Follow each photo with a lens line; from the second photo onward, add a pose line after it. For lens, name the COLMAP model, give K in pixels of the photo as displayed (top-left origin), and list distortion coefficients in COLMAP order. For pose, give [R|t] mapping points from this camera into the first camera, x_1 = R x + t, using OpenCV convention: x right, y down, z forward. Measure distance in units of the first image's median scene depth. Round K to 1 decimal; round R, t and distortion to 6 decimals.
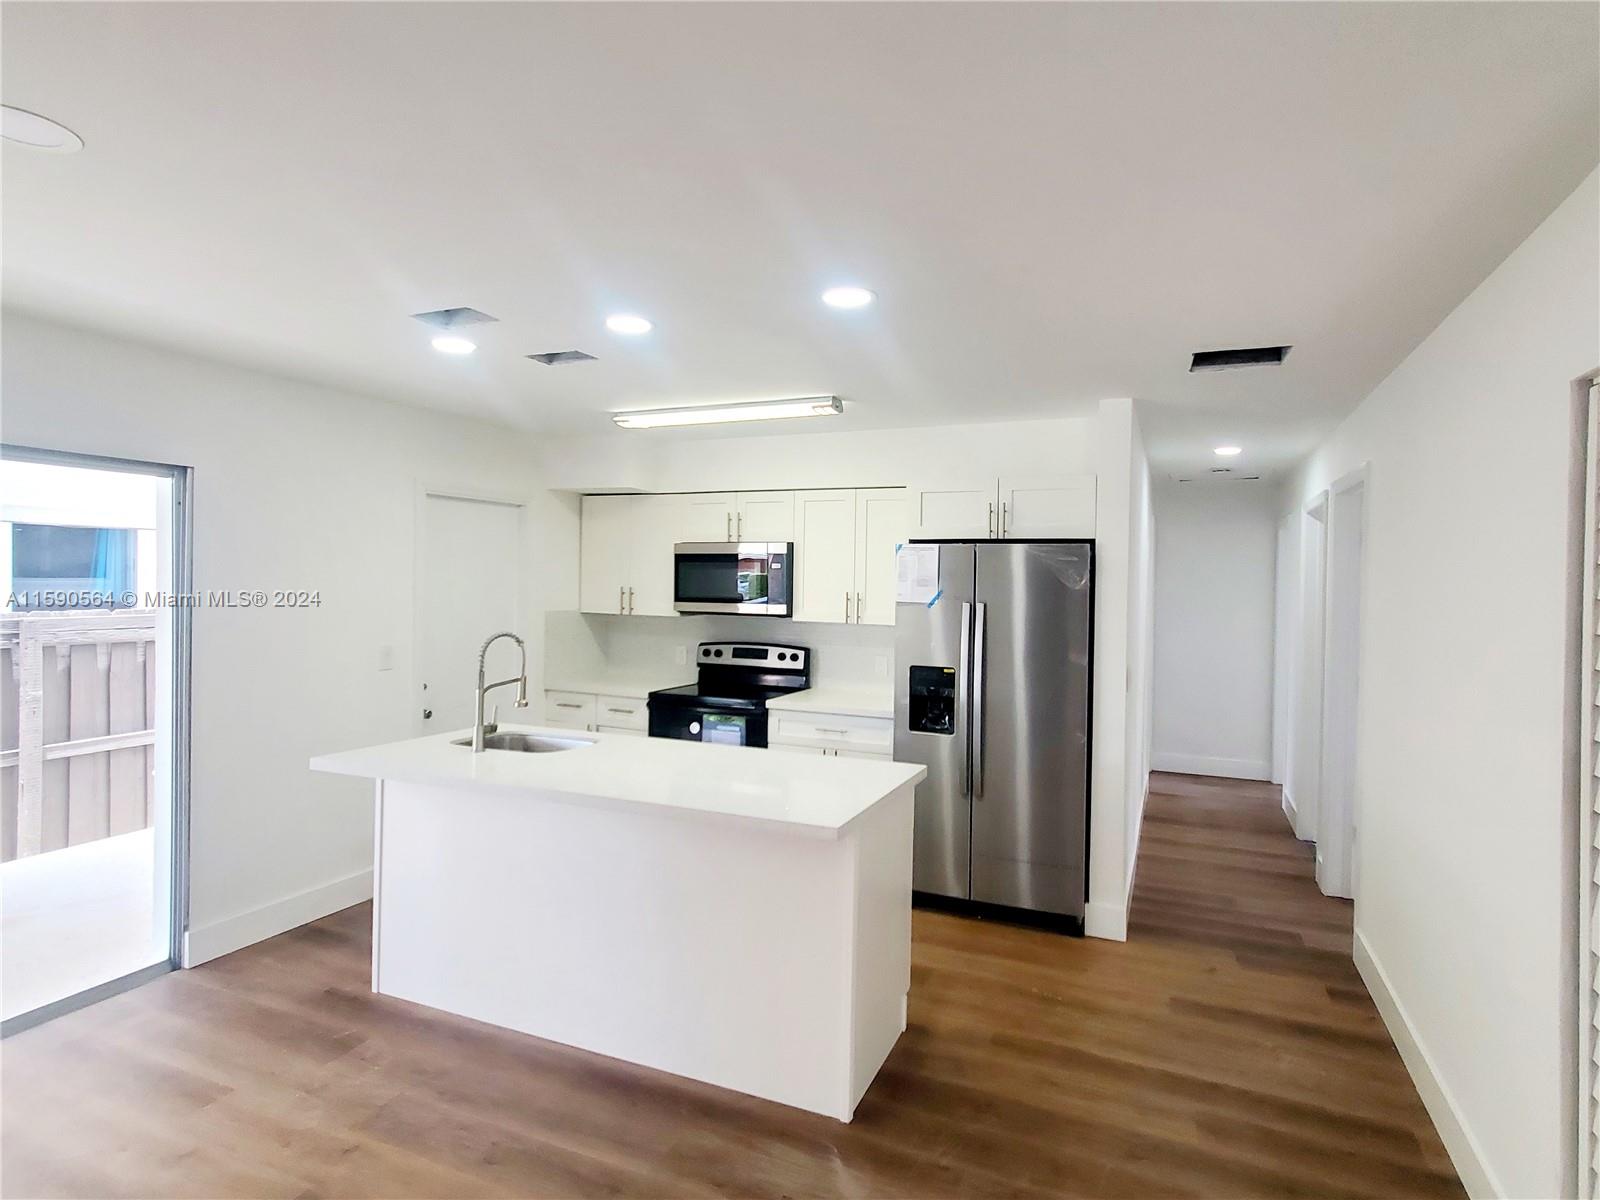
lens RADIAL K [[860.1, 0, 800.0], [0, 860.1, 600.0], [0, 0, 1]] dist [0.001170, -0.000200]
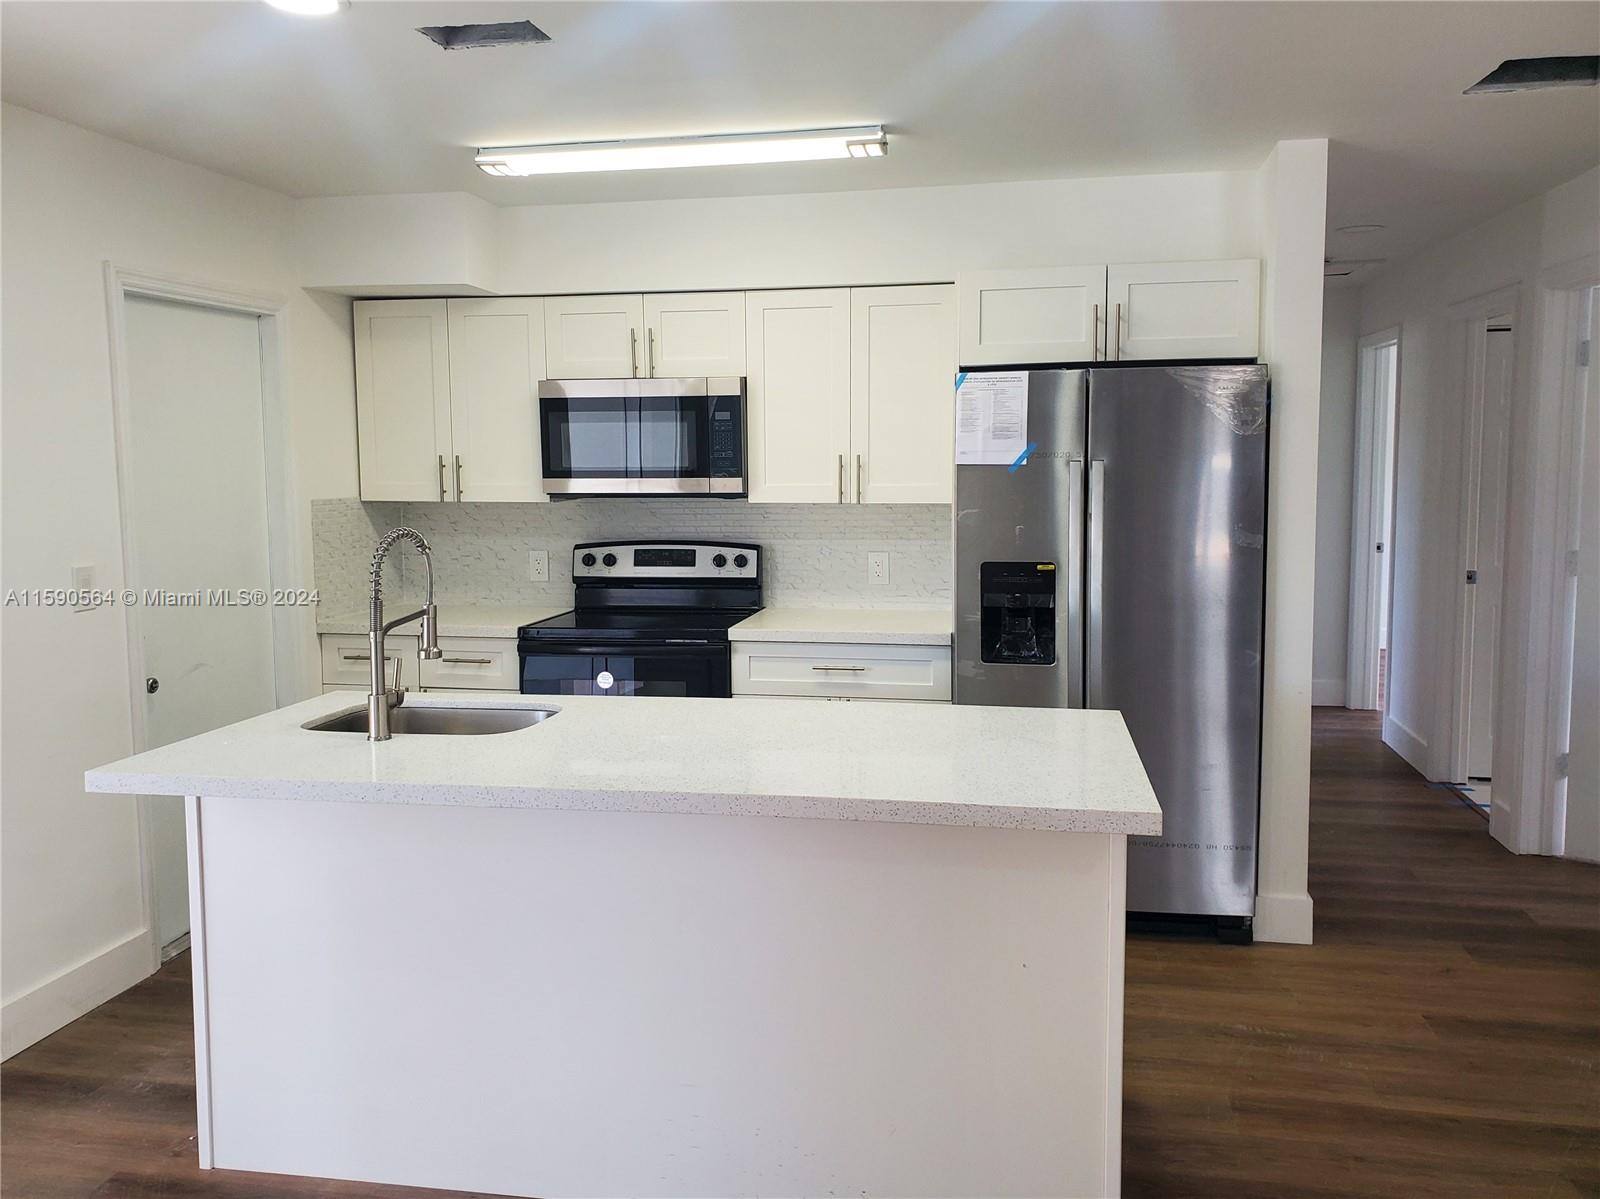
lens RADIAL K [[1290.2, 0, 800.0], [0, 1290.2, 599.5], [0, 0, 1]] dist [0.092418, -0.115151]
pose [[0.976539, -0.049505, 0.209571, -0.180163], [0.029769, 0.994907, 0.096302, 0.005098], [-0.213271, -0.087804, 0.973040, 0.066403]]
